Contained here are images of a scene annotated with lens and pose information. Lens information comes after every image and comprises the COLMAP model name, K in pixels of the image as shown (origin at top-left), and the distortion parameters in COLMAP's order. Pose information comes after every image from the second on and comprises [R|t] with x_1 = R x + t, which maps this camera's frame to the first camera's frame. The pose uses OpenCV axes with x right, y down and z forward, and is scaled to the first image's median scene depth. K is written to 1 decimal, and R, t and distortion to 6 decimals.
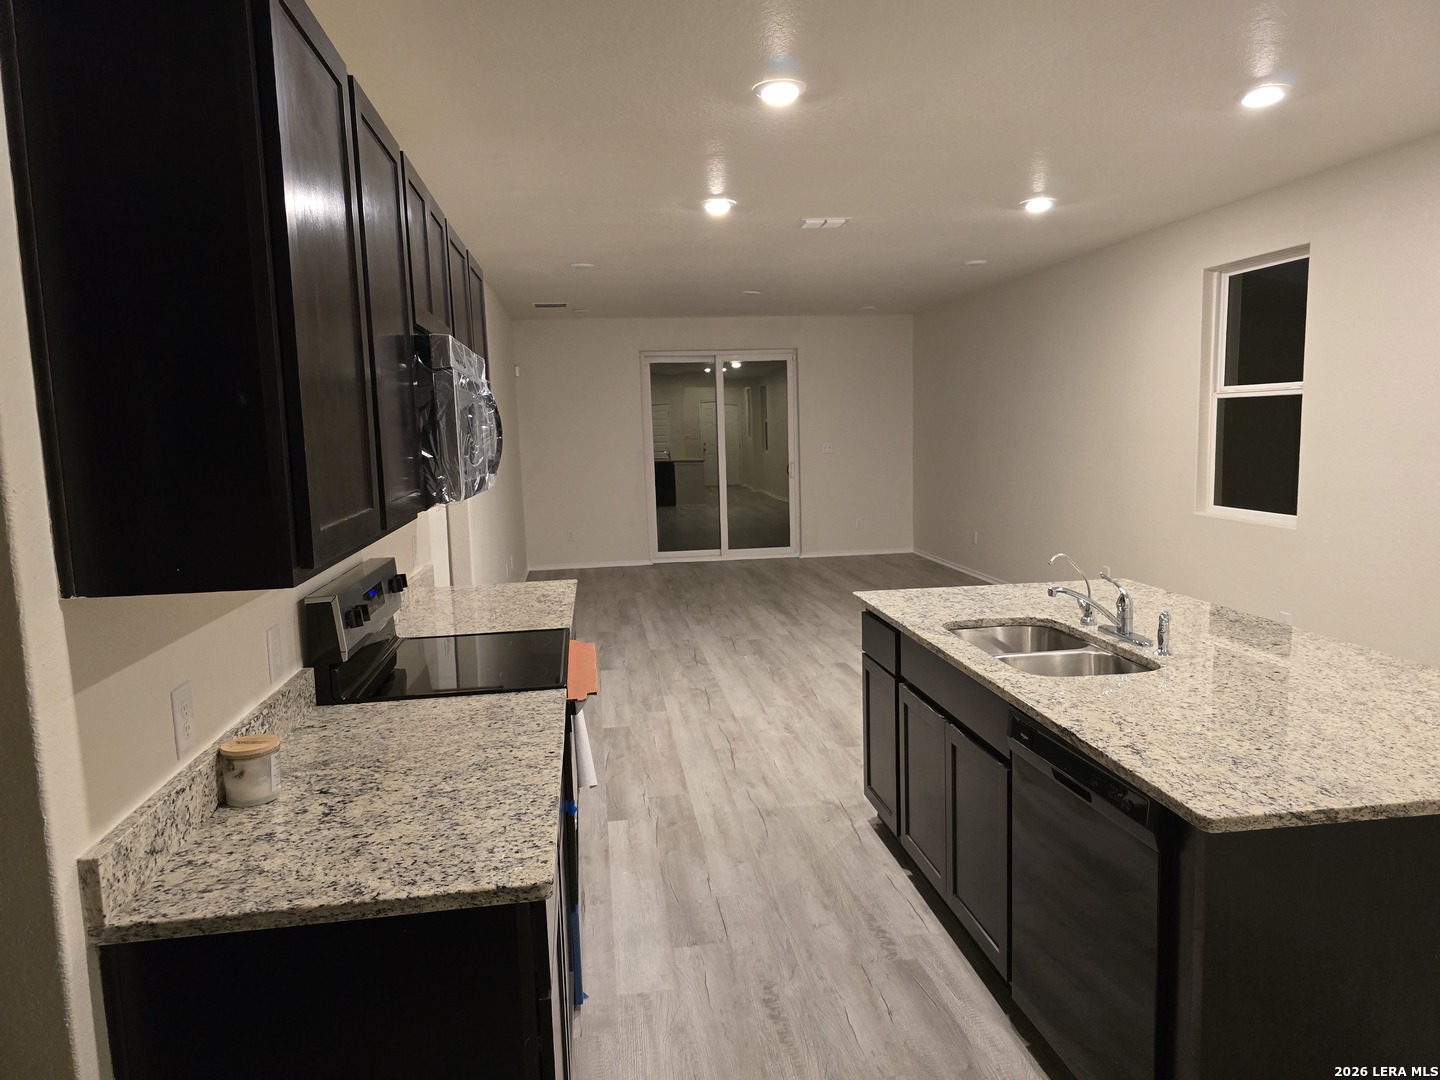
lens RADIAL K [[969.5, 0, 723.5], [0, 969.5, 545.7], [0, 0, 1]] dist [0.053289, -0.043638]
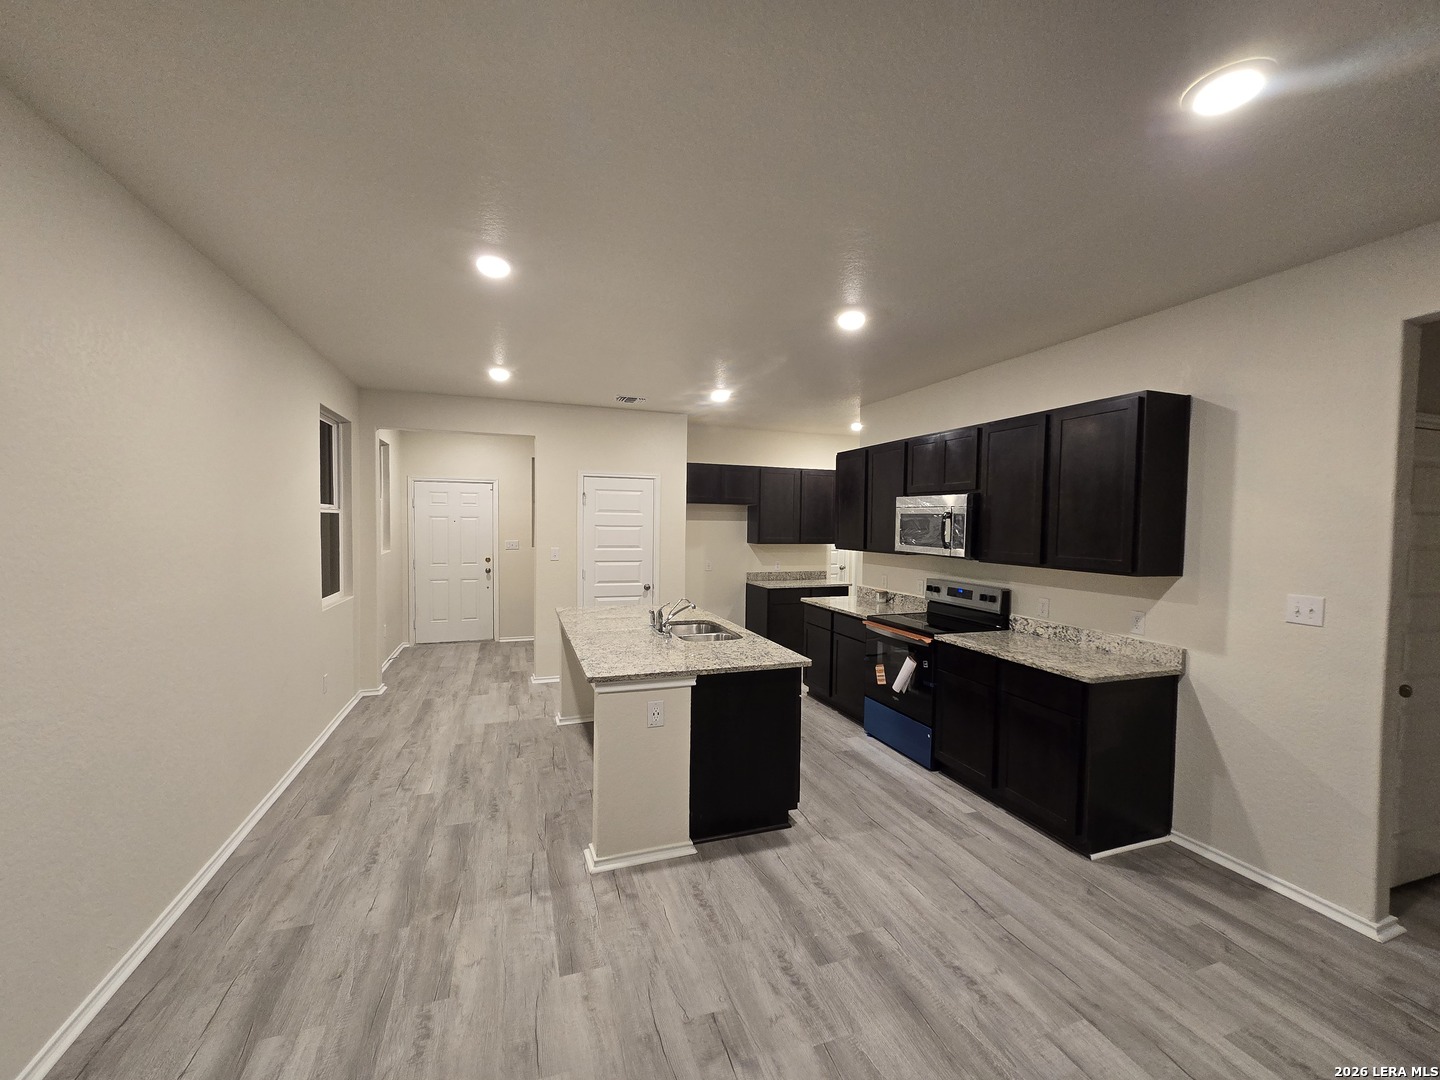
lens RADIAL K [[589.3, 0, 723.9], [0, 589.3, 541.1], [0, 0, 1]] dist [-0.004647, 0.002366]
pose [[-0.978504, 0.022582, -0.204986, 0.460173], [-0.011133, 0.986753, 0.161848, -0.265791], [0.205925, 0.160651, -0.965291, 1.934468]]
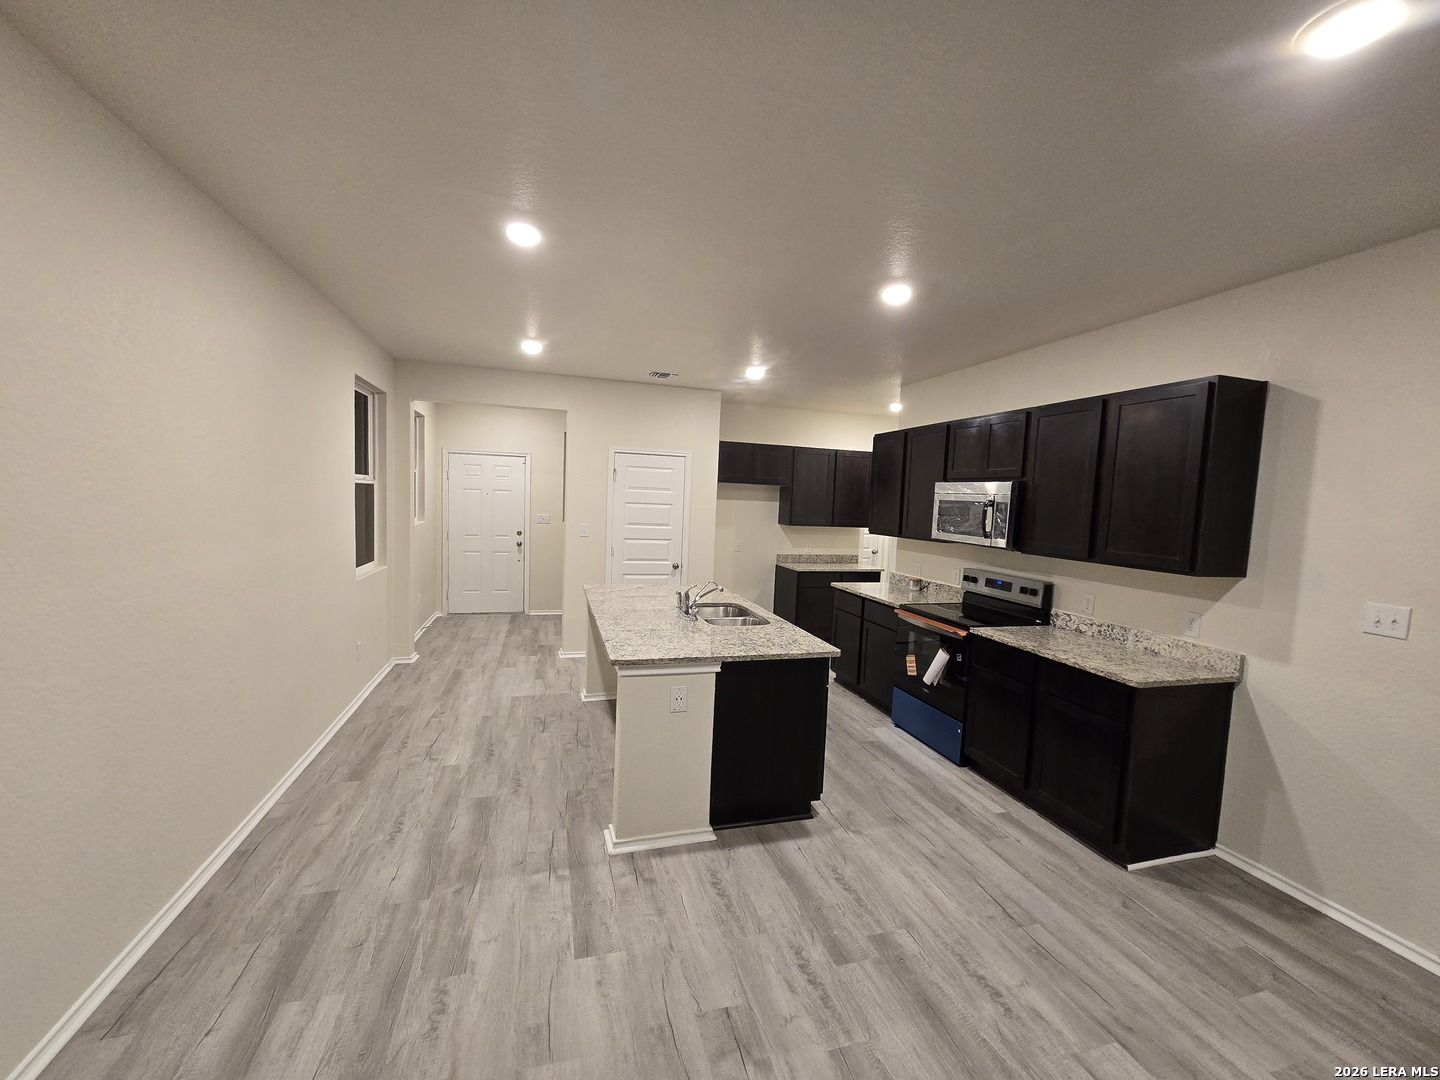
lens RADIAL K [[589.3, 0, 724.3], [0, 589.3, 541.7], [0, 0, 1]] dist [-0.004647, 0.002366]
pose [[-0.988110, -0.000389, -0.153745, 0.452711], [-0.031654, 0.979088, 0.200959, -0.269252], [0.150452, 0.203436, -0.967459, 1.907193]]
